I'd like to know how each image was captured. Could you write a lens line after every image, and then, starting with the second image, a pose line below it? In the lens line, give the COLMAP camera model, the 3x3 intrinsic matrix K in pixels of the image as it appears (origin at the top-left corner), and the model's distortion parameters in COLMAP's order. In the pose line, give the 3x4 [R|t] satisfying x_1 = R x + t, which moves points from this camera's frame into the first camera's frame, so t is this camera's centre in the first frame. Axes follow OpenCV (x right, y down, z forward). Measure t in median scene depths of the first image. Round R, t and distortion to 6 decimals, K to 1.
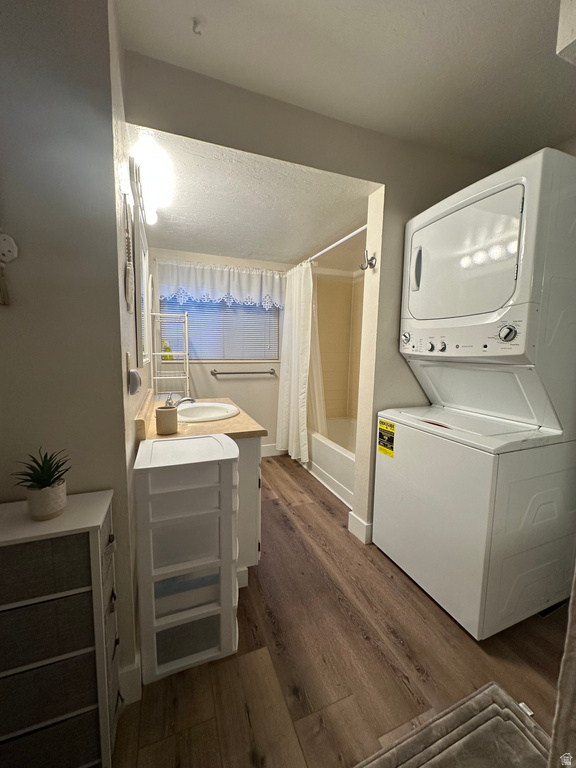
lens RADIAL K [[305.3, 0, 287.5], [0, 305.3, 381.9], [0, 0, 1]] dist [-0.002534, 0.000448]
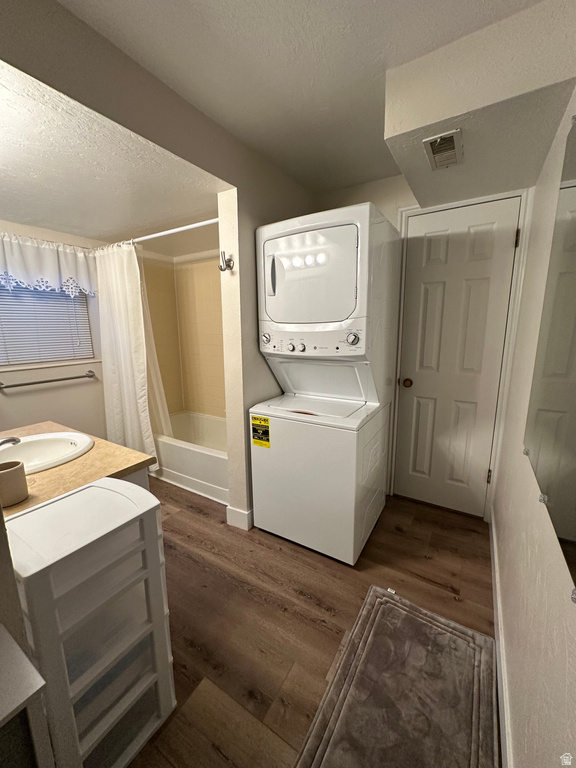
lens RADIAL K [[305.3, 0, 289.0], [0, 305.3, 382.7], [0, 0, 1]] dist [-0.002534, 0.000448]
pose [[0.798960, -0.132964, 0.586501, -0.215994], [0.090152, 0.990712, 0.101791, -0.093146], [-0.594588, -0.028453, 0.803527, 0.068067]]
